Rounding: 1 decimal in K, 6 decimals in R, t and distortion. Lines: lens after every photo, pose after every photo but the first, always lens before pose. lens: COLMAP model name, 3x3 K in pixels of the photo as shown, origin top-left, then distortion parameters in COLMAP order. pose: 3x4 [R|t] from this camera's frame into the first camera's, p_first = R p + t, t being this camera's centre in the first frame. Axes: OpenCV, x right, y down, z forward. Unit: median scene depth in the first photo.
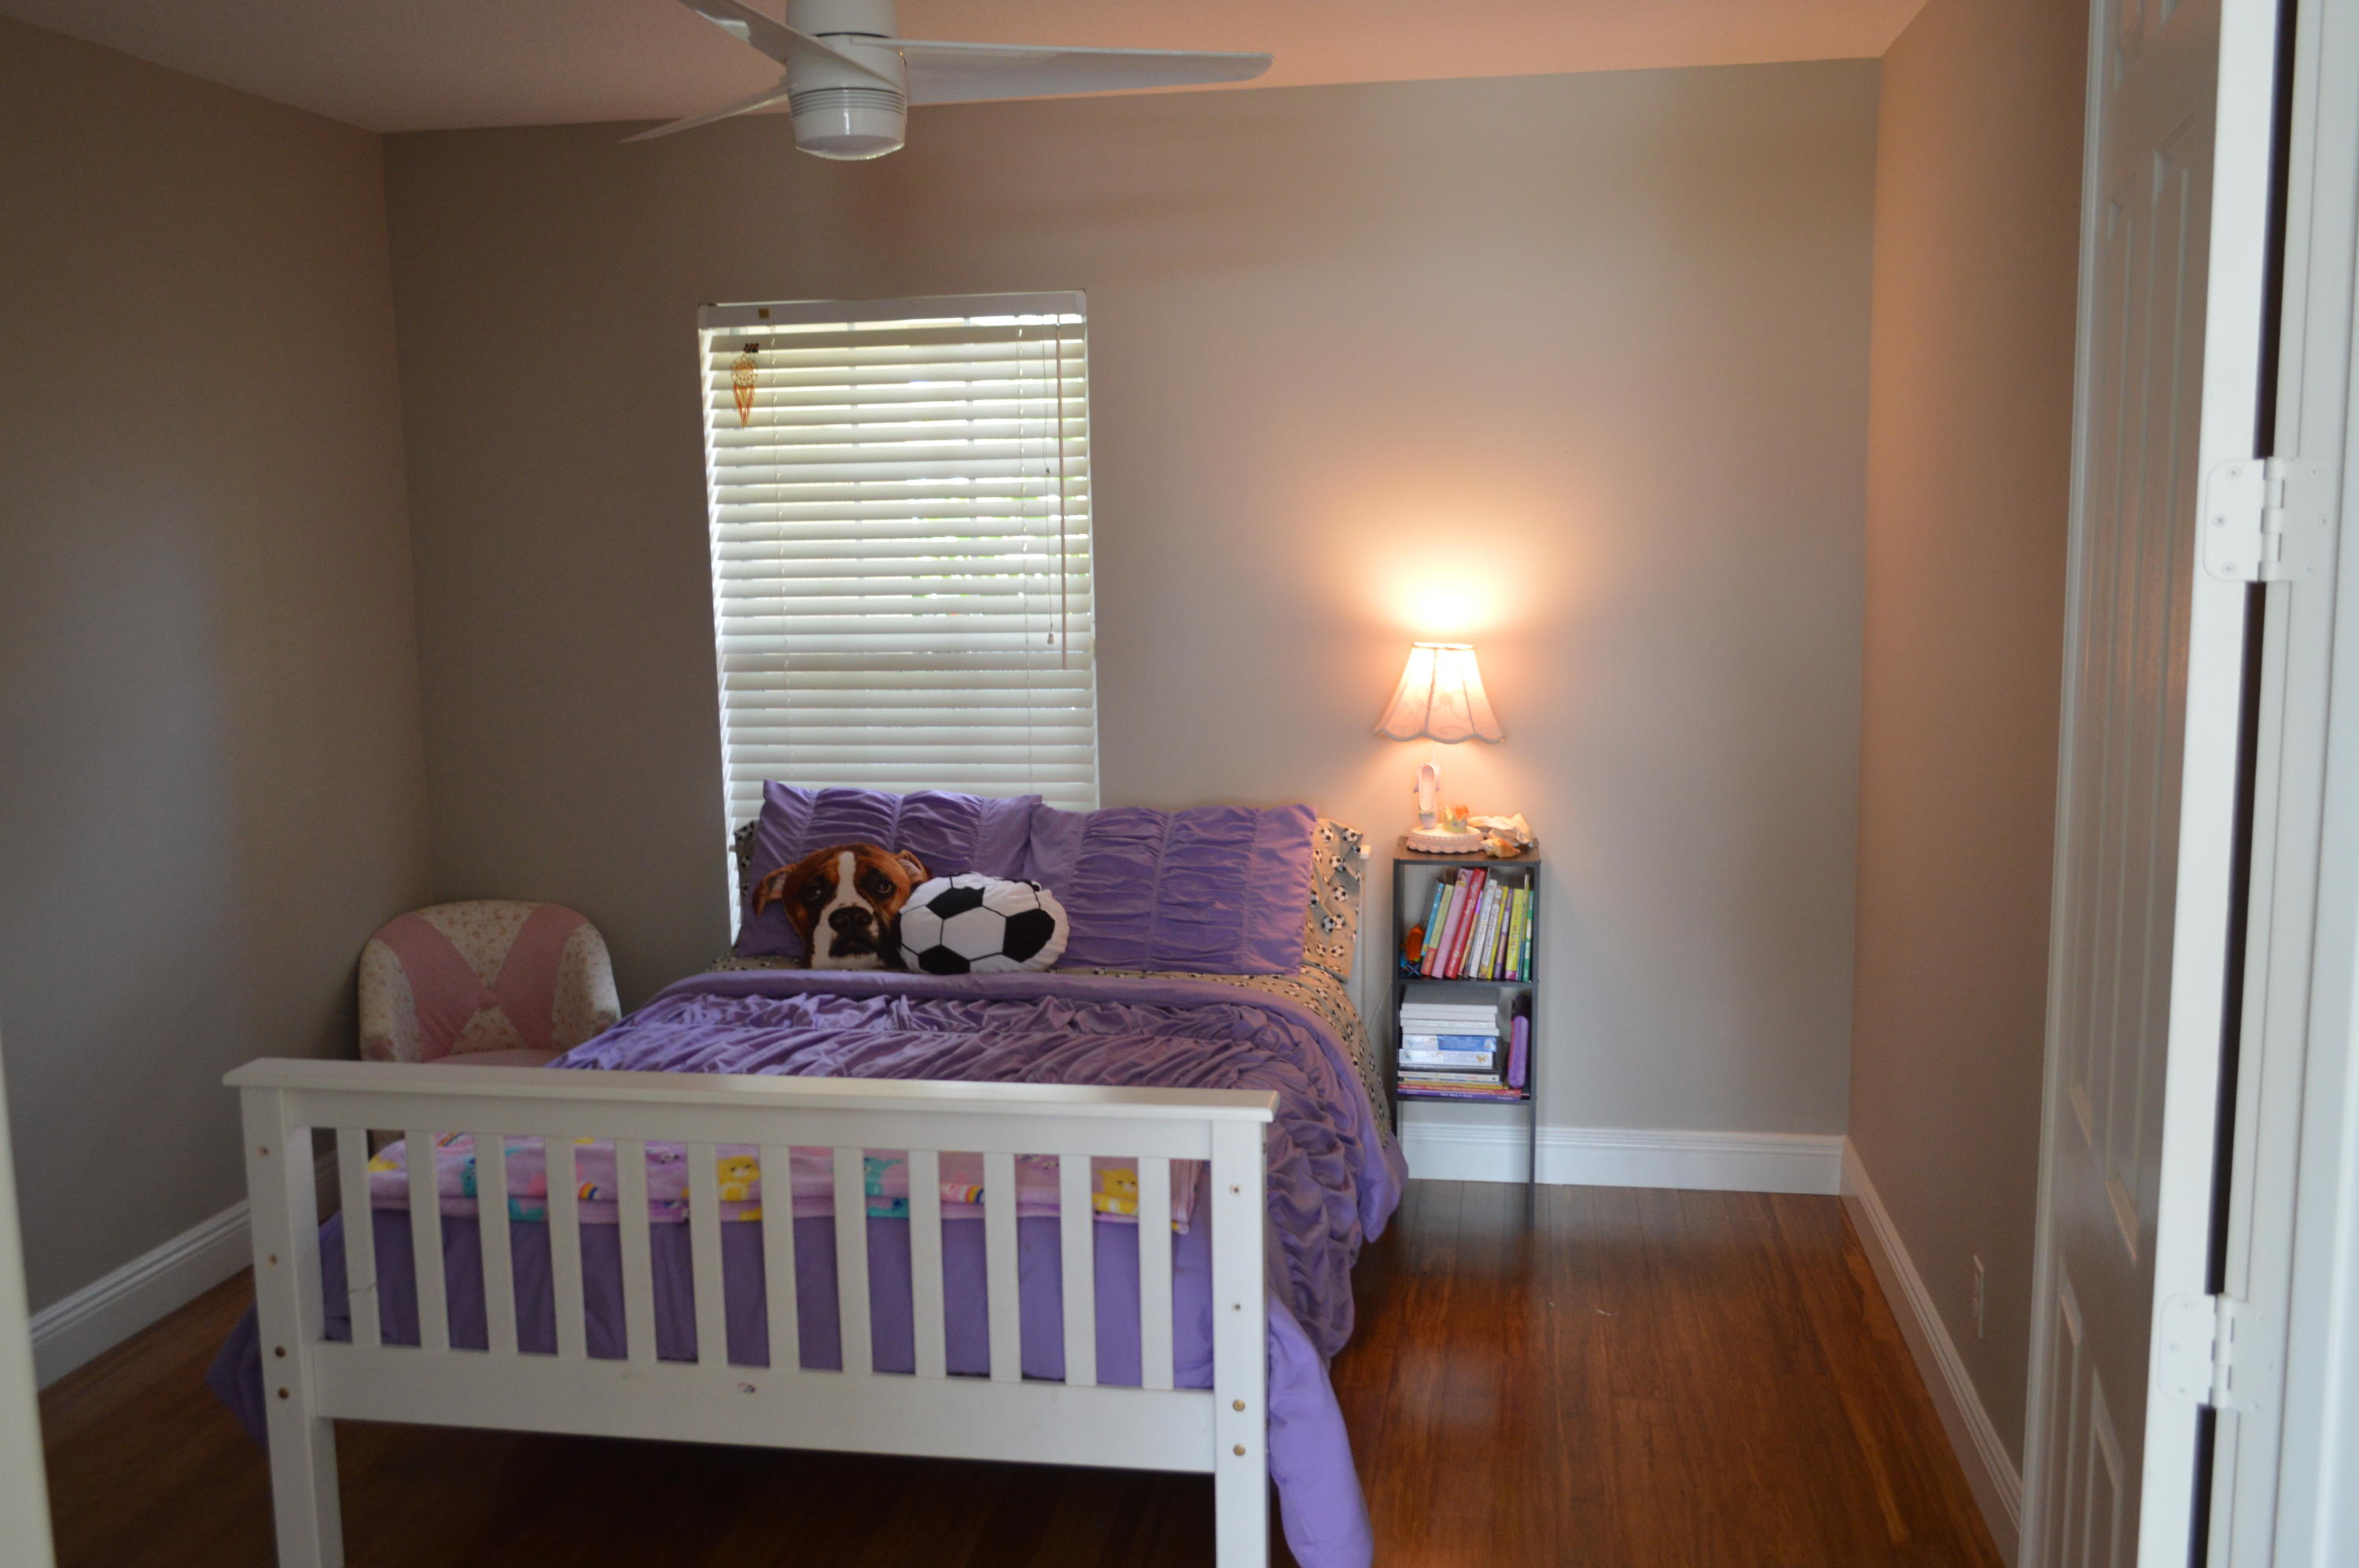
lens RADIAL K [[2120.6, 0, 1194.9], [0, 2120.6, 793.9], [0, 0, 1]] dist [-0.014054, 0.011485]
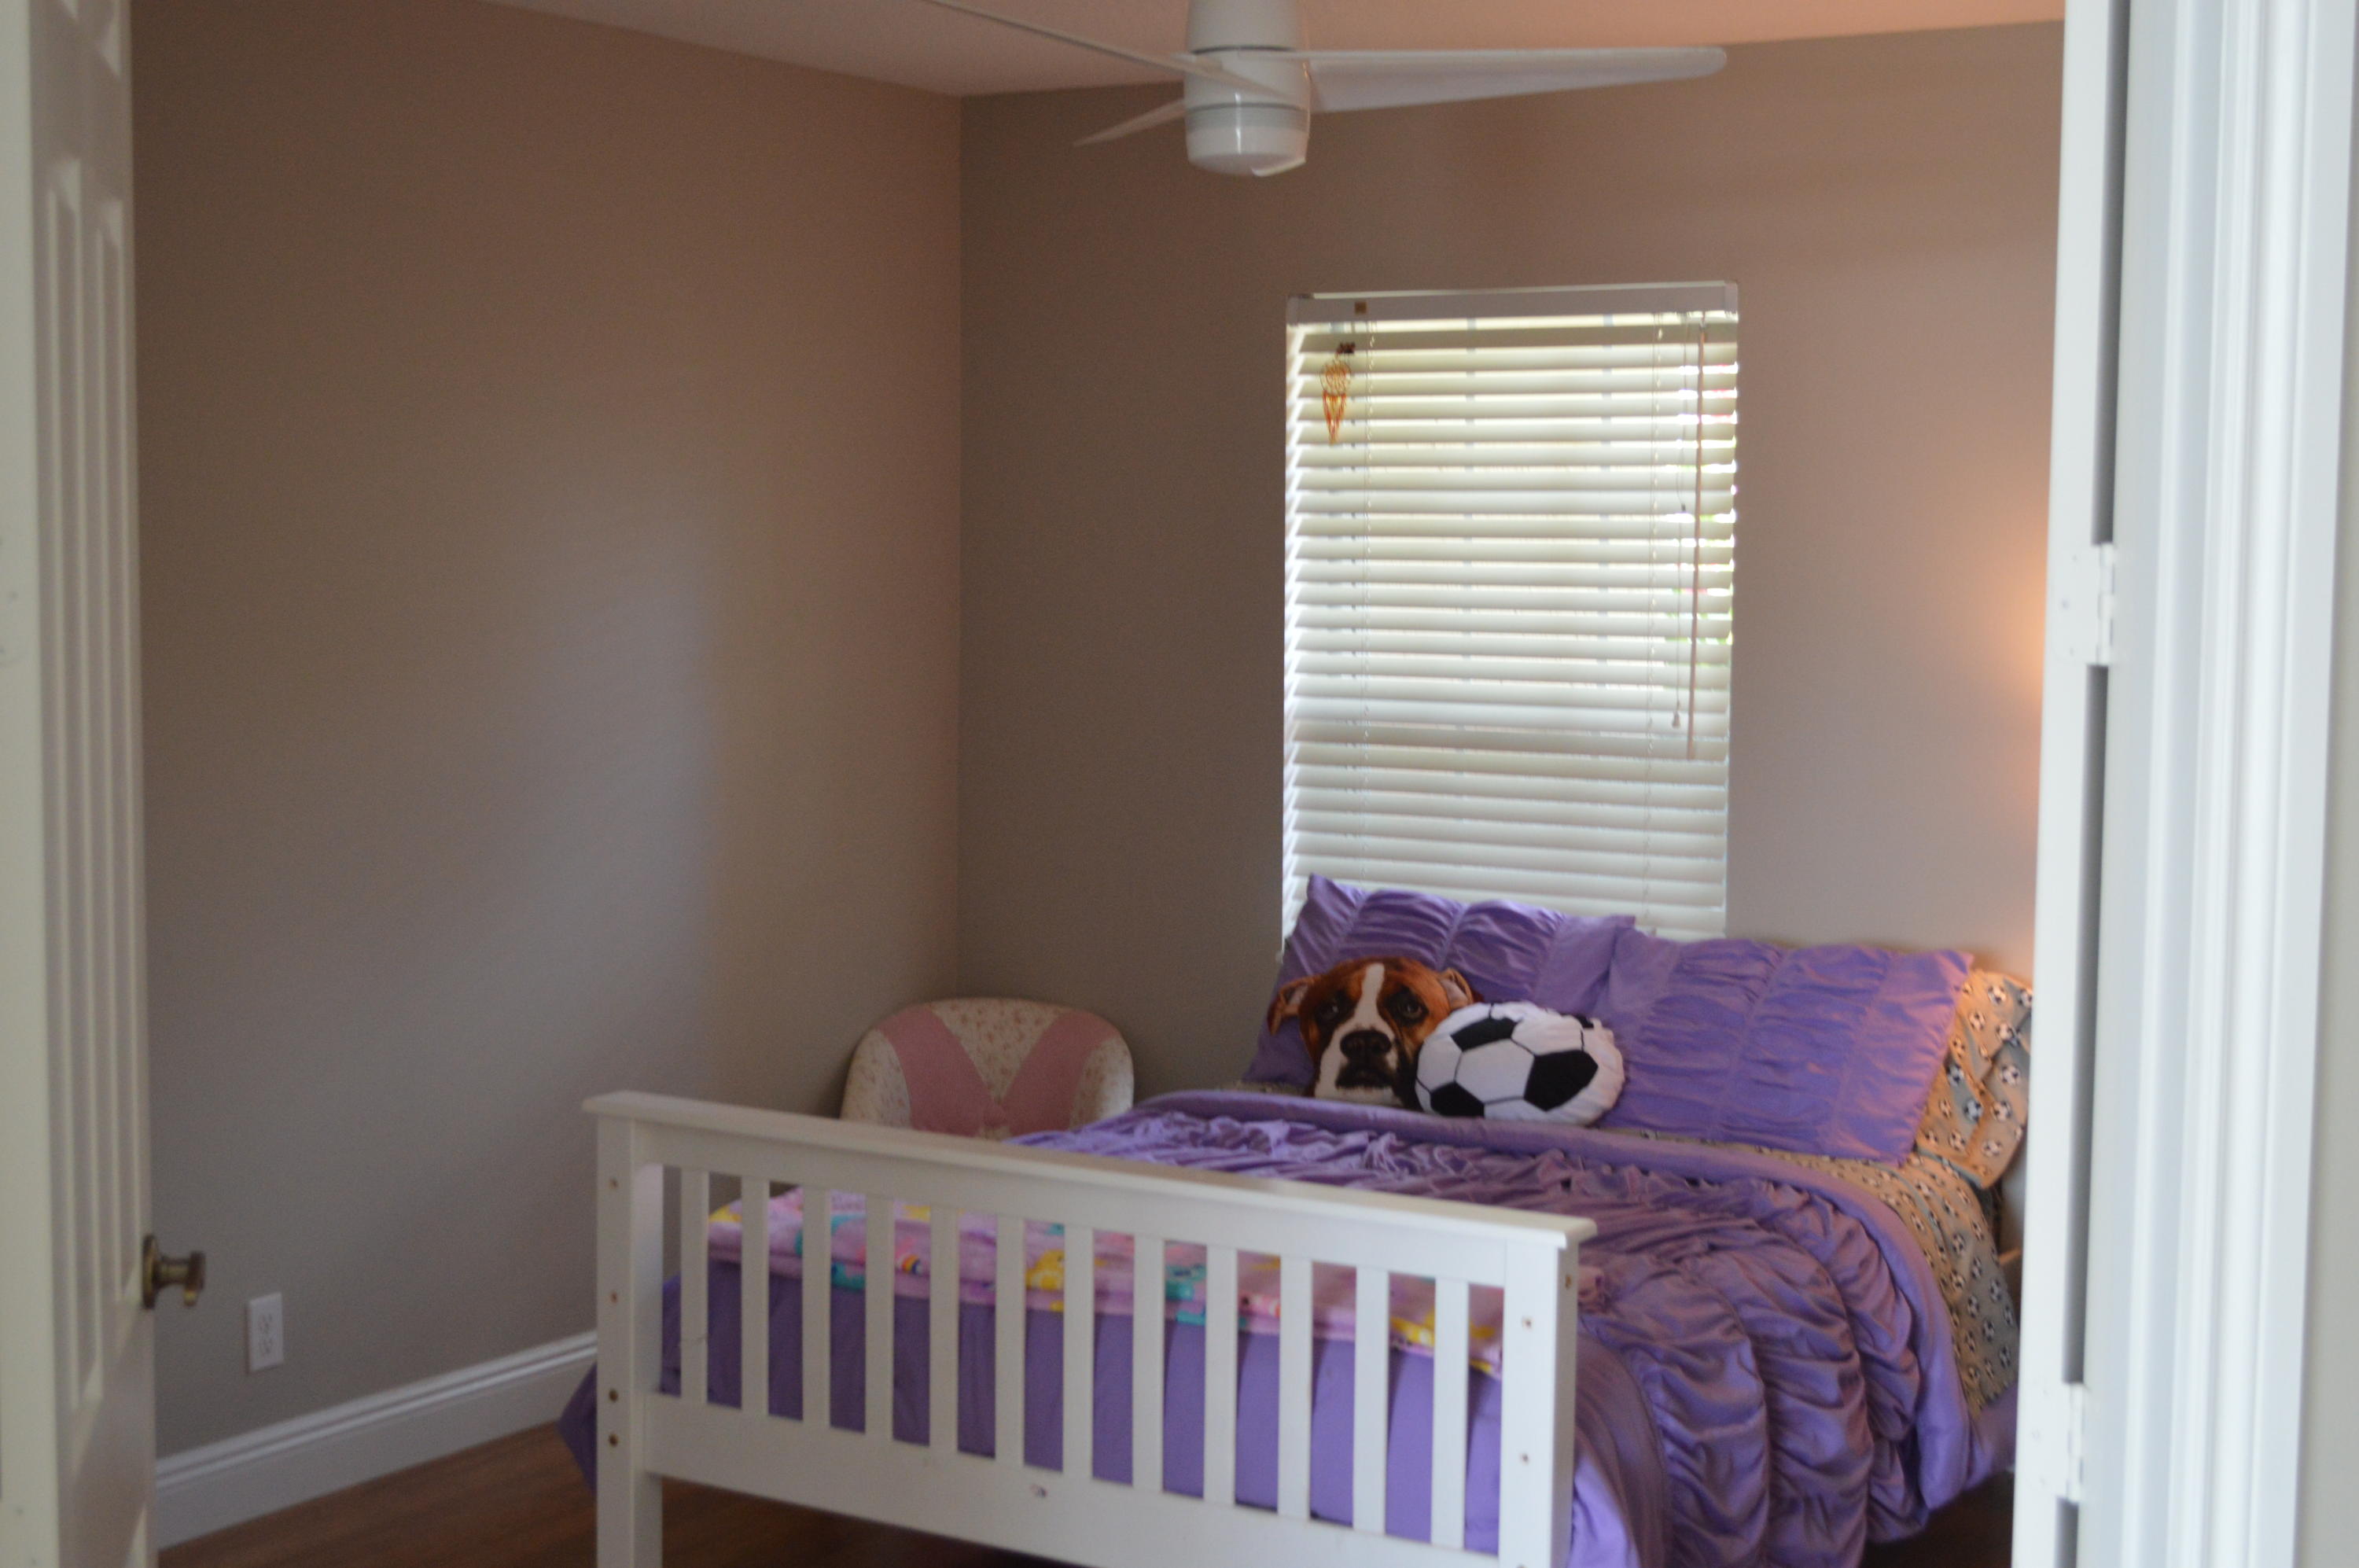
lens RADIAL K [[3357.6, 0, 1171.7], [0, 3357.6, 781.3], [0, 0, 1]] dist [-0.019796, 0.000000]
pose [[0.924029, 0.057648, -0.377951, 0.246650], [-0.080934, 0.995657, -0.046006, 0.022950], [0.373657, 0.073100, 0.924682, -0.230830]]
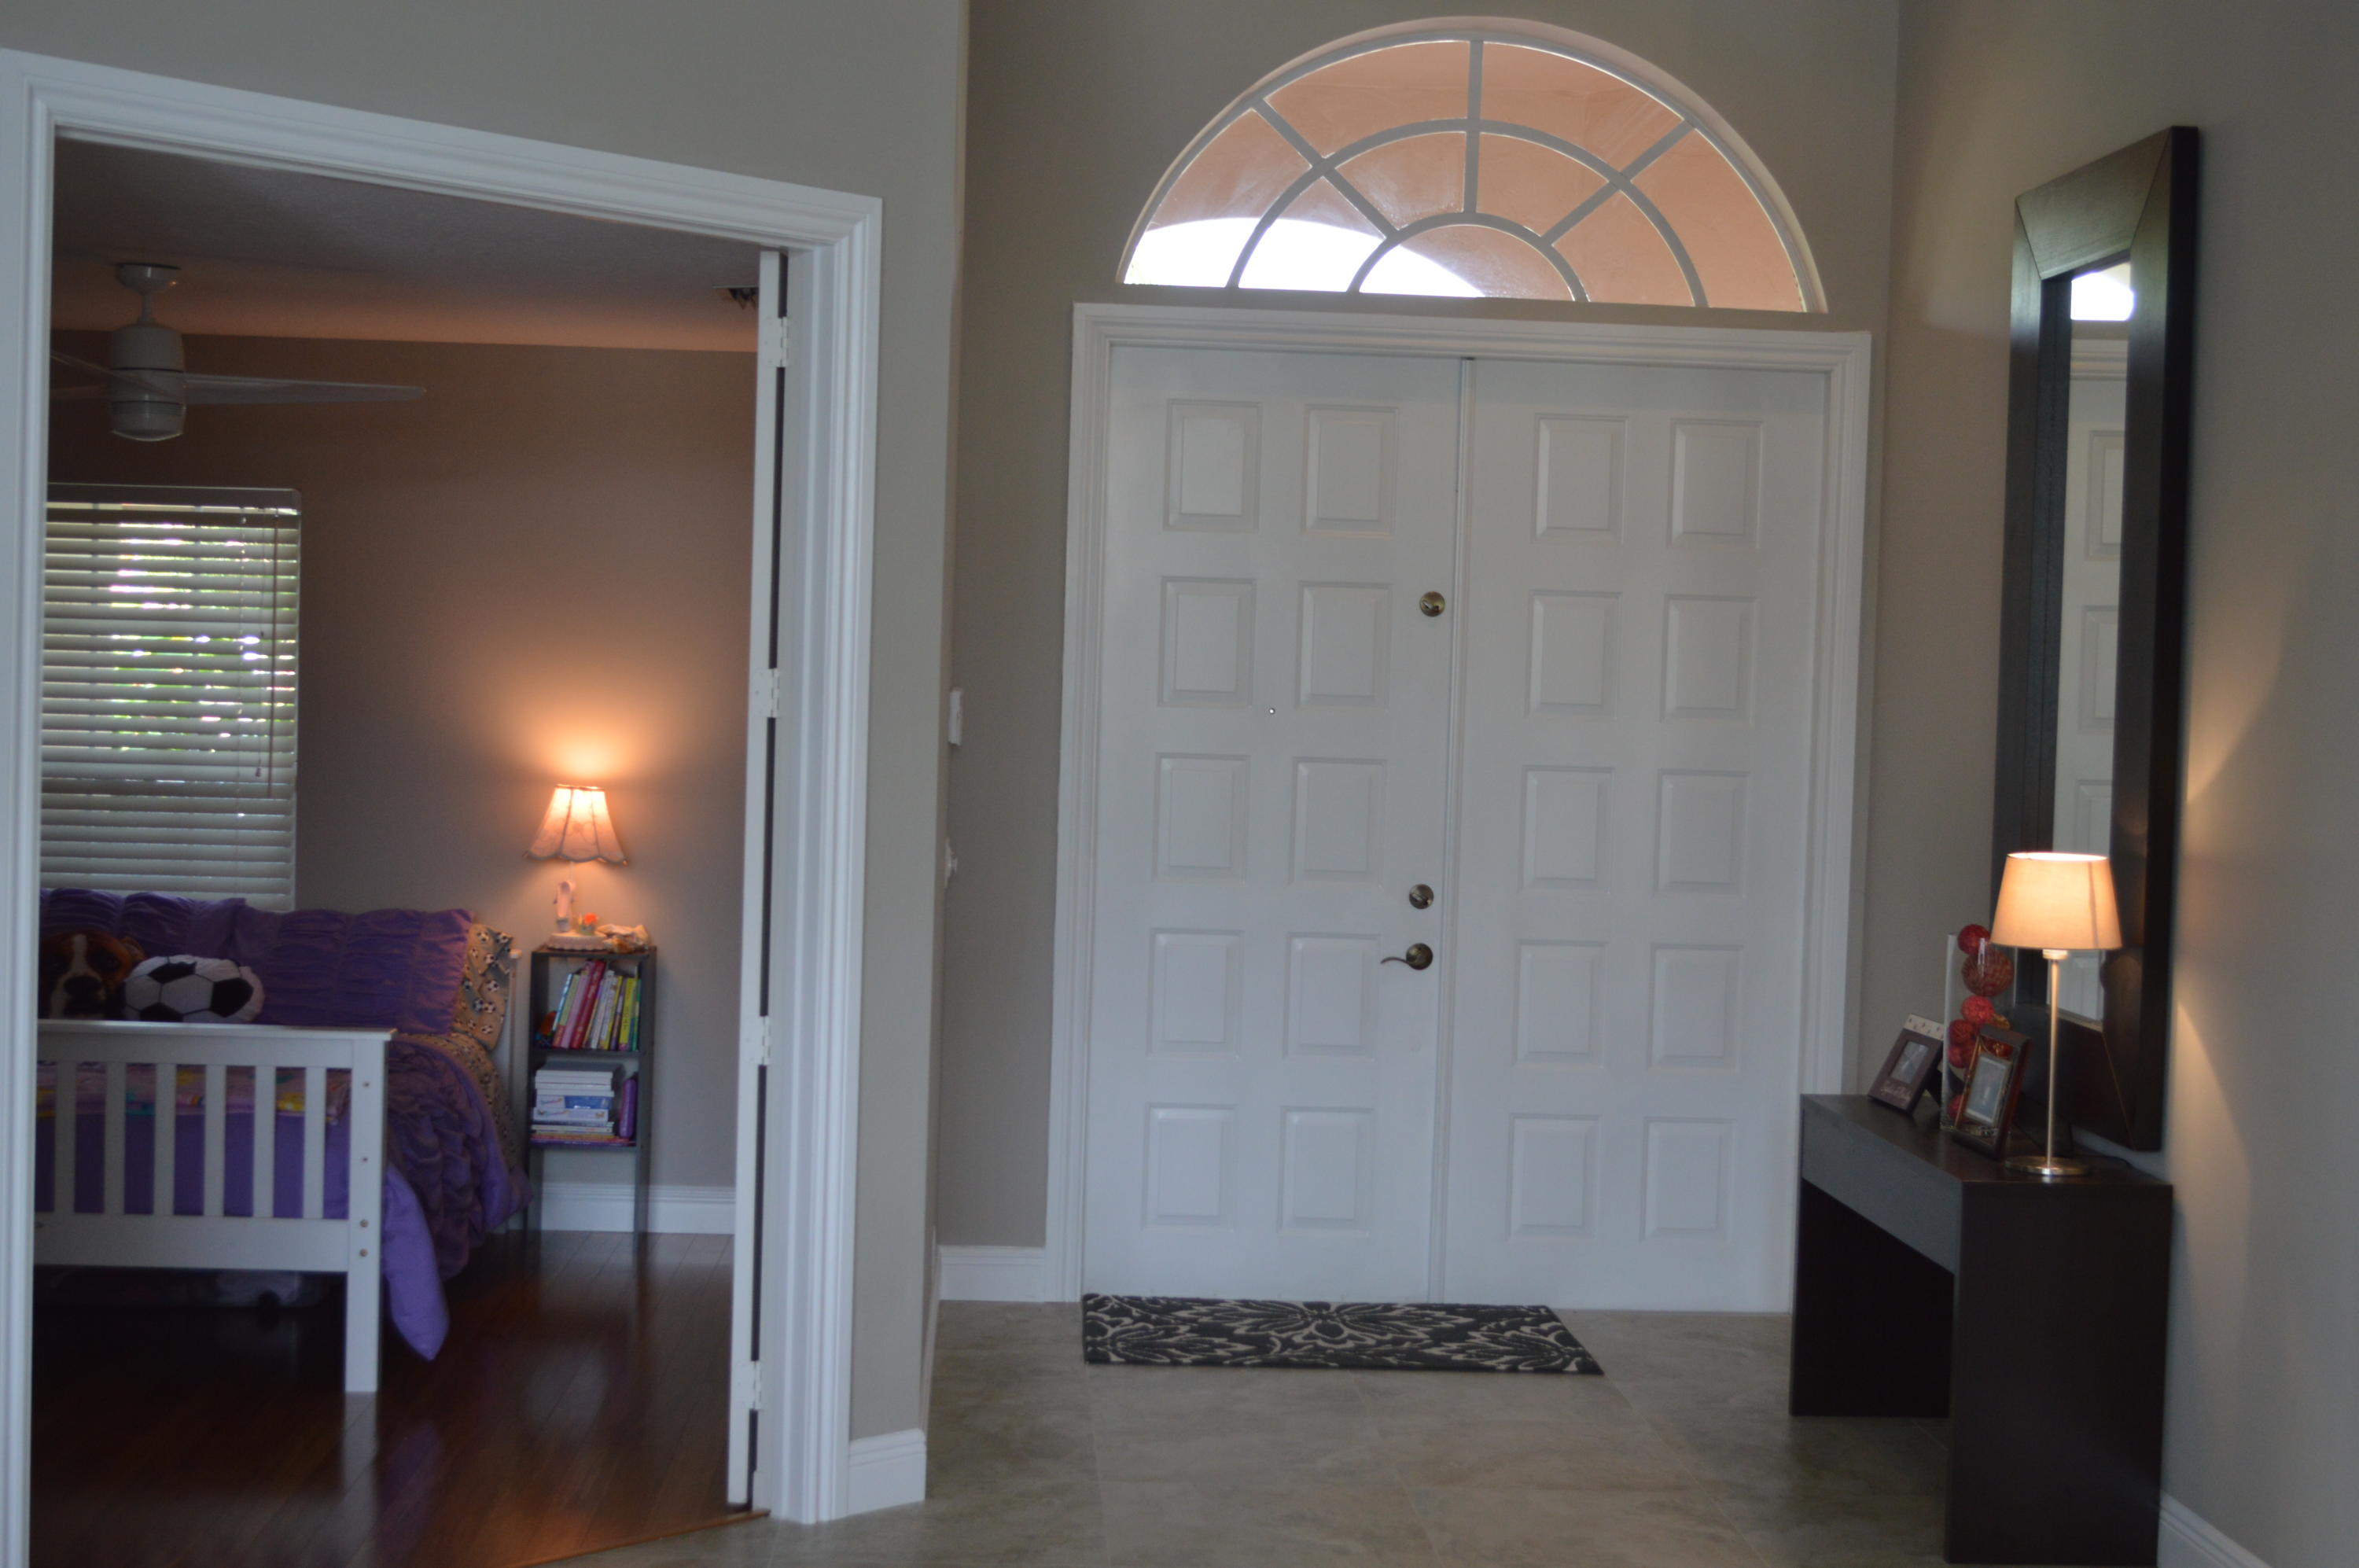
lens RADIAL K [[3357.6, 0, 1196.9], [0, 3357.6, 791.4], [0, 0, 1]] dist [-0.019796, 0.000000]
pose [[0.977304, 0.037636, 0.208470, 0.060182], [-0.016120, 0.994450, -0.103964, 0.135490], [-0.211225, 0.098243, 0.972488, -1.026369]]
